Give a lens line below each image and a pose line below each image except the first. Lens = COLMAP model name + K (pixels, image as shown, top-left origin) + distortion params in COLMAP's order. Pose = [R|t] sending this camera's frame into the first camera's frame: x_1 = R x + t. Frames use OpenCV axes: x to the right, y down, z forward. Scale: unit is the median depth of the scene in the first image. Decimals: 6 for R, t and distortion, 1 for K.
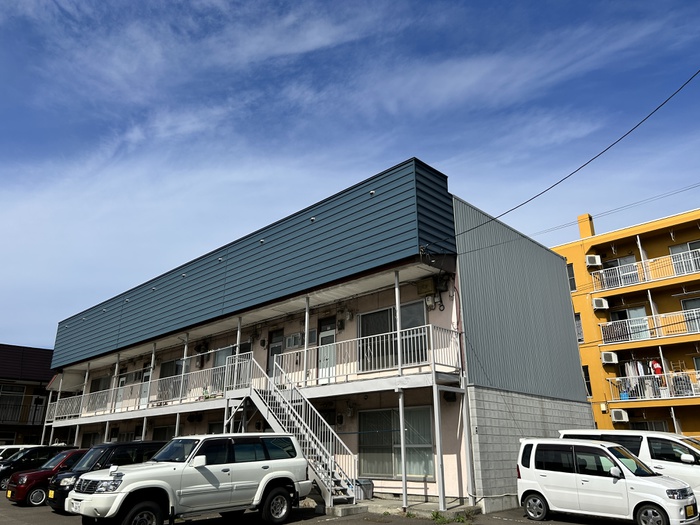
lens RADIAL K [[522.4, 0, 352.8], [0, 522.4, 260.9], [0, 0, 1]] dist [0.045215, -0.051557]
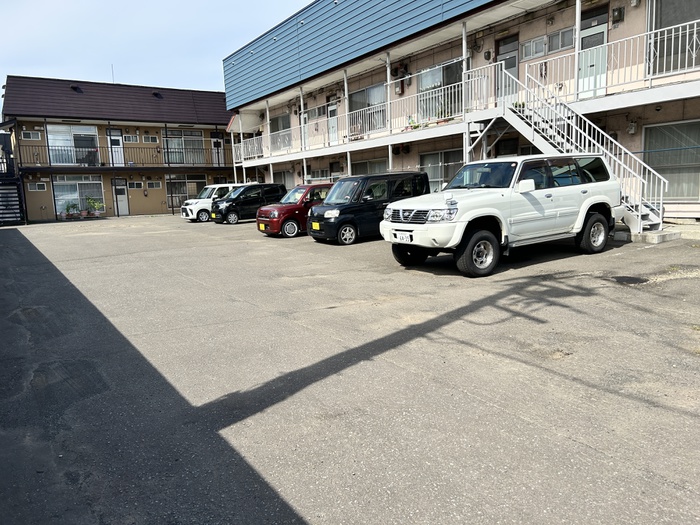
lens RADIAL K [[522.4, 0, 359.4], [0, 522.4, 266.6], [0, 0, 1]] dist [0.045215, -0.051557]
pose [[0.978614, -0.002239, -0.205691, -0.271986], [0.100394, 0.877959, 0.468091, 0.055404], [0.179540, -0.478730, 0.859408, 0.127989]]
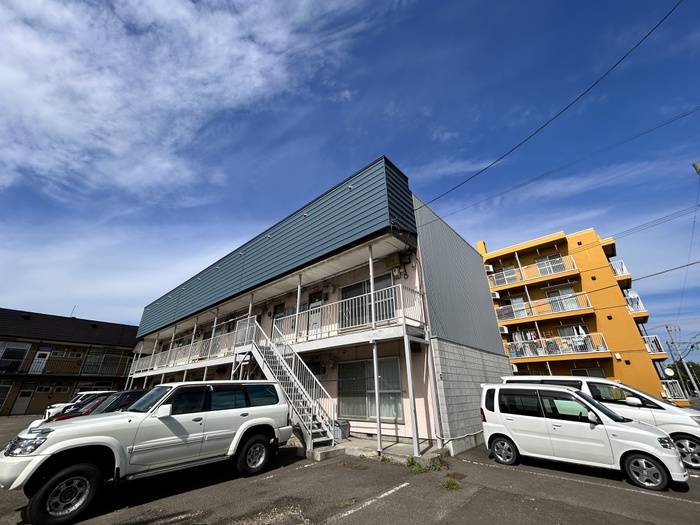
lens RADIAL K [[280.2, 0, 349.3], [0, 280.2, 262.9], [0, 0, 1]] dist [-0.001440, 0.001272]
pose [[0.999212, 0.010287, 0.038343, 0.009804], [-0.006975, 0.996311, -0.085529, 0.114823], [-0.039081, 0.085194, 0.995598, 0.338940]]
